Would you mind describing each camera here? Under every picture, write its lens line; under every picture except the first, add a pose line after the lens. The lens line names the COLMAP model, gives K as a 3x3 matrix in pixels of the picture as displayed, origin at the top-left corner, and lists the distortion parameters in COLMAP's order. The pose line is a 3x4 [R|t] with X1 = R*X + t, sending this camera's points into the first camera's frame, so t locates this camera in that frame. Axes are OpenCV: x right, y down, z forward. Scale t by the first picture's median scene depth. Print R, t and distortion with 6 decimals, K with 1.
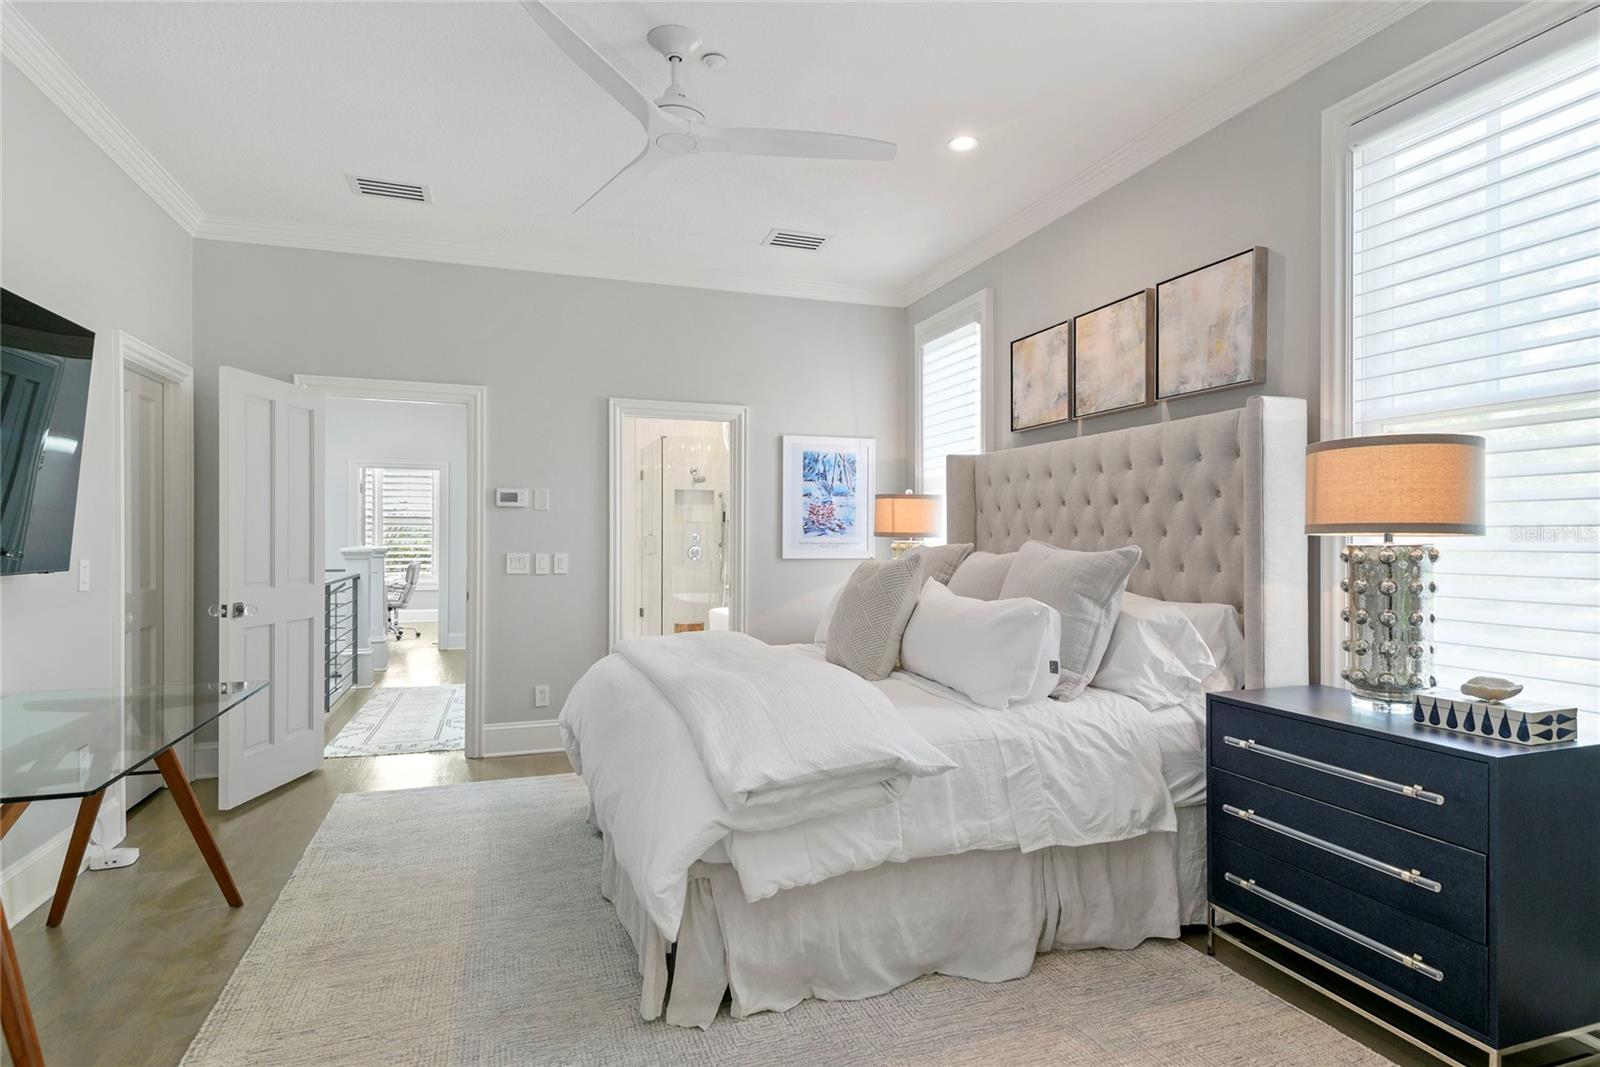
lens RADIAL K [[879.6, 0, 800.0], [0, 879.6, 533.5], [0, 0, 1]] dist [0.000673, 0.000177]
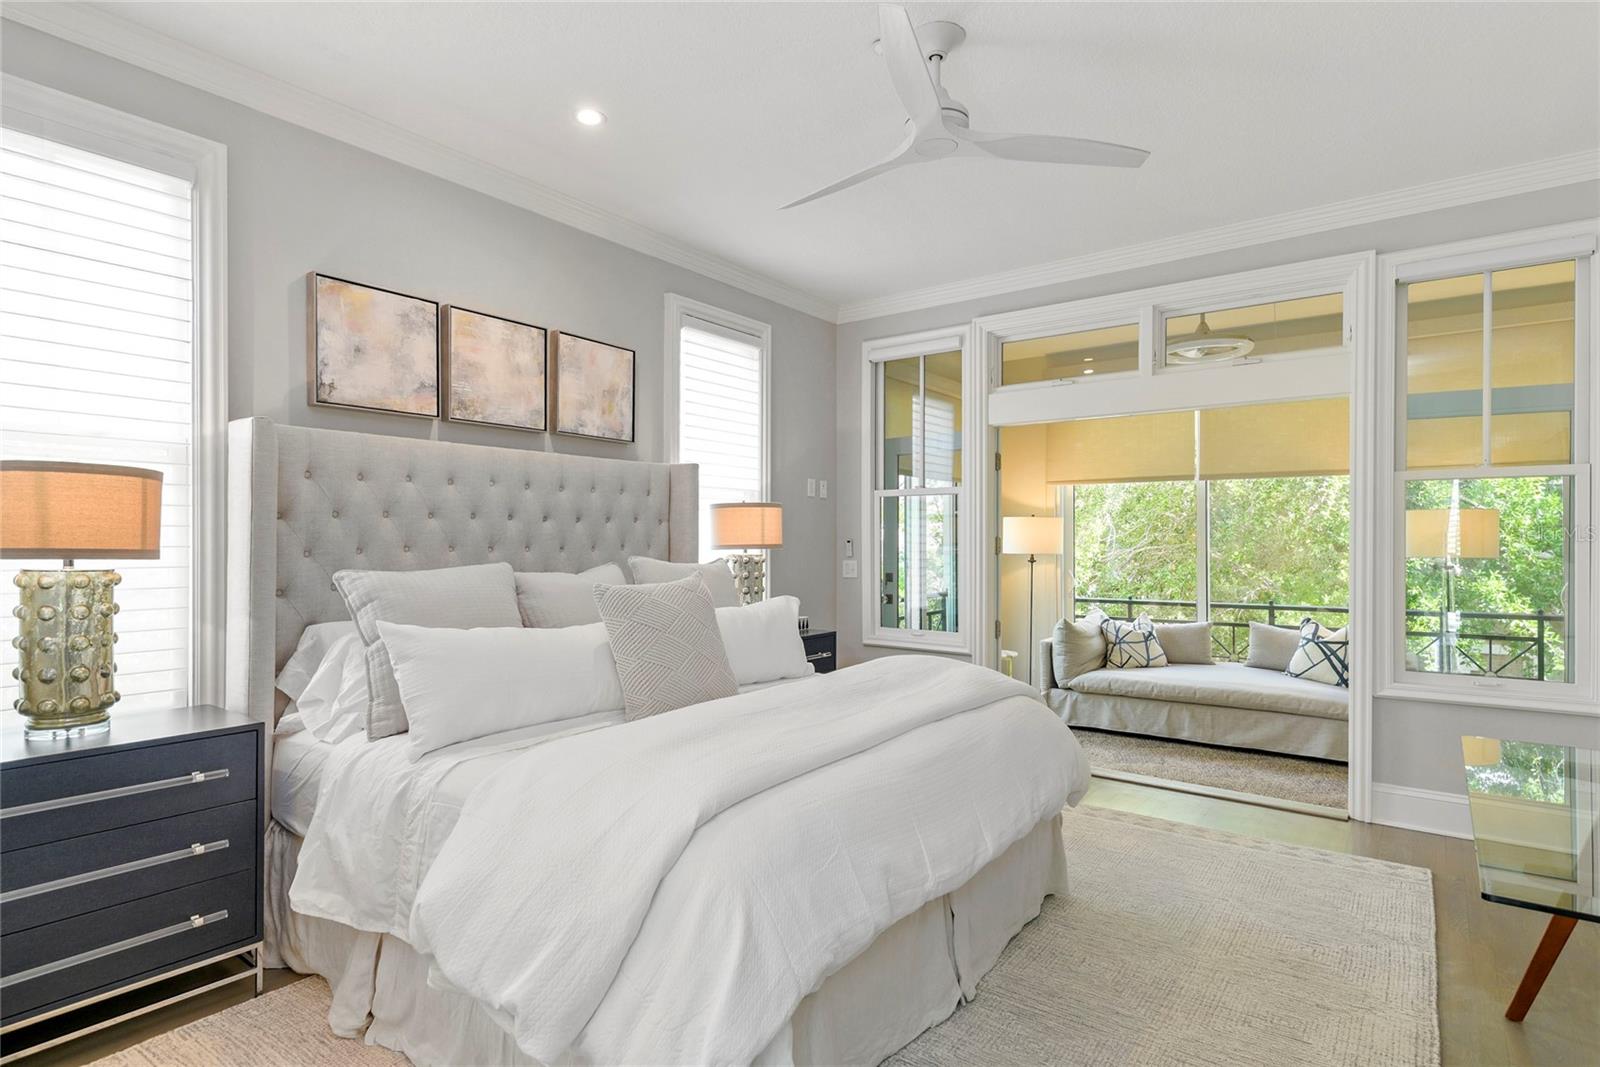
lens RADIAL K [[836.5, 0, 800.0], [0, 836.5, 533.5], [0, 0, 1]] dist [-0.001692, -0.000685]
pose [[-0.565116, 0.034777, 0.824278, -0.648077], [0.014623, 0.999376, -0.032139, 0.019076], [-0.824882, -0.006108, -0.565272, 1.326820]]
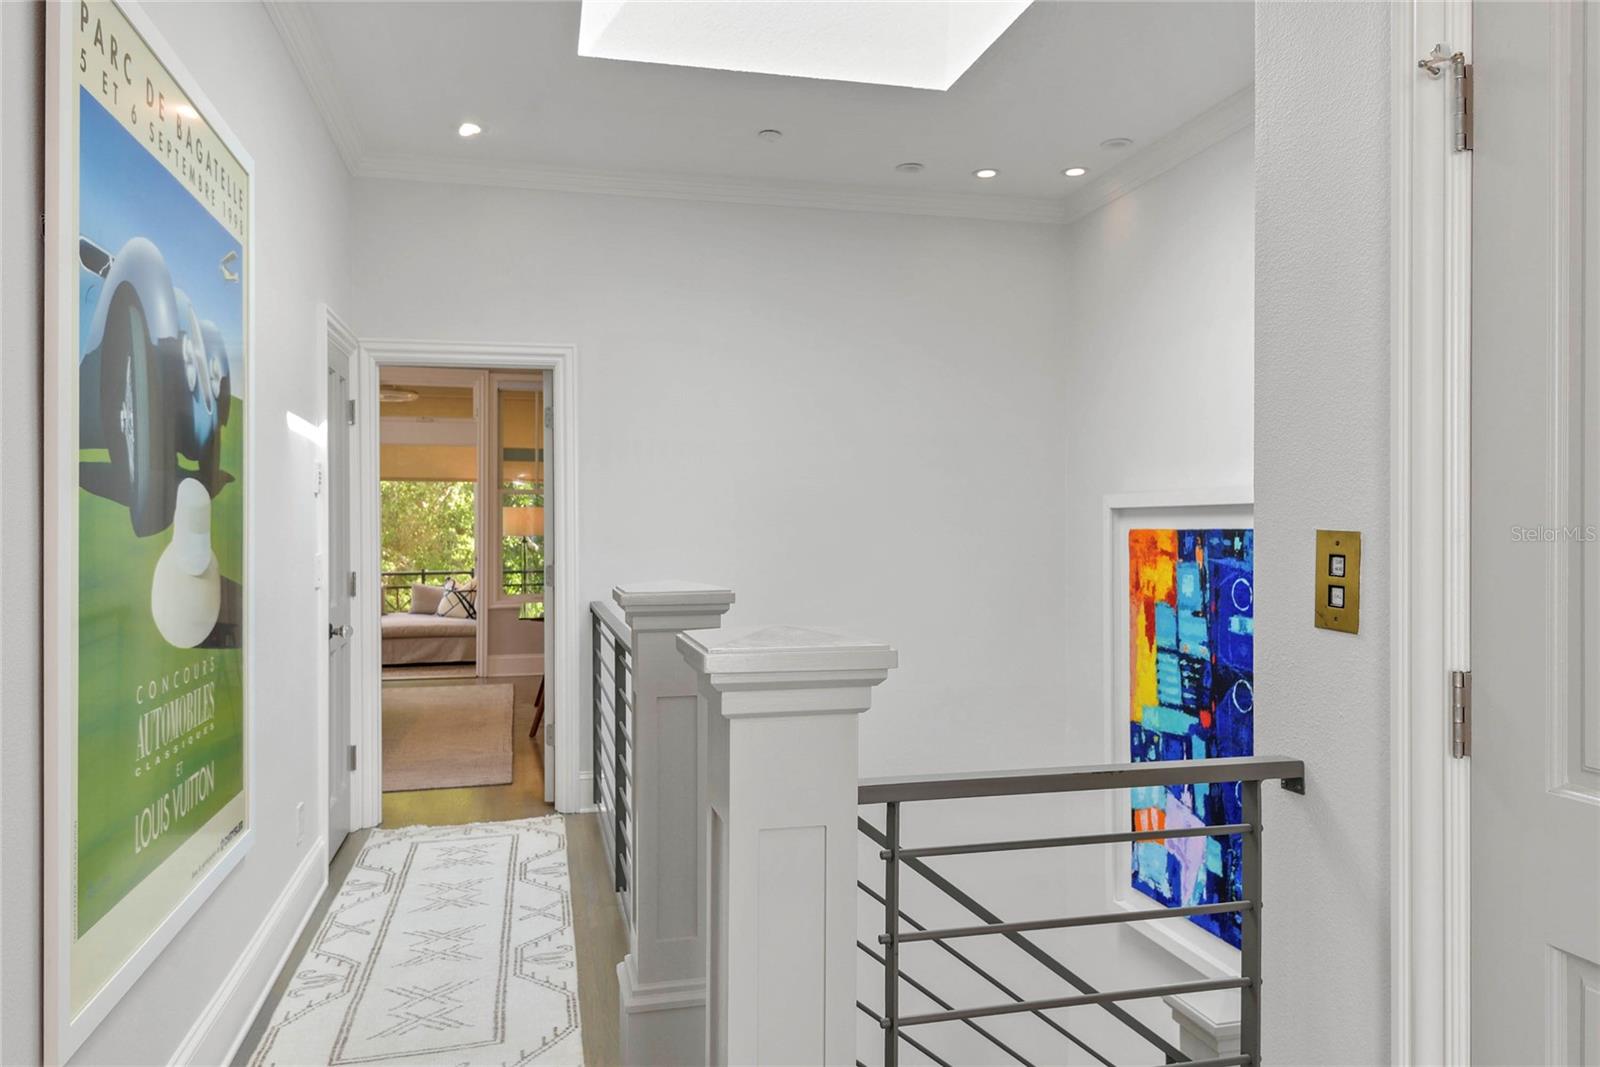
lens RADIAL K [[1115.6, 0, 800.0], [0, 1115.6, 533.5], [0, 0, 1]] dist [0.001578, 0.000105]
pose [[-0.996164, 0.026963, 0.083251, -0.907020], [0.027515, 0.999606, 0.005489, 0.022900], [-0.083070, 0.007758, -0.996514, 2.049957]]
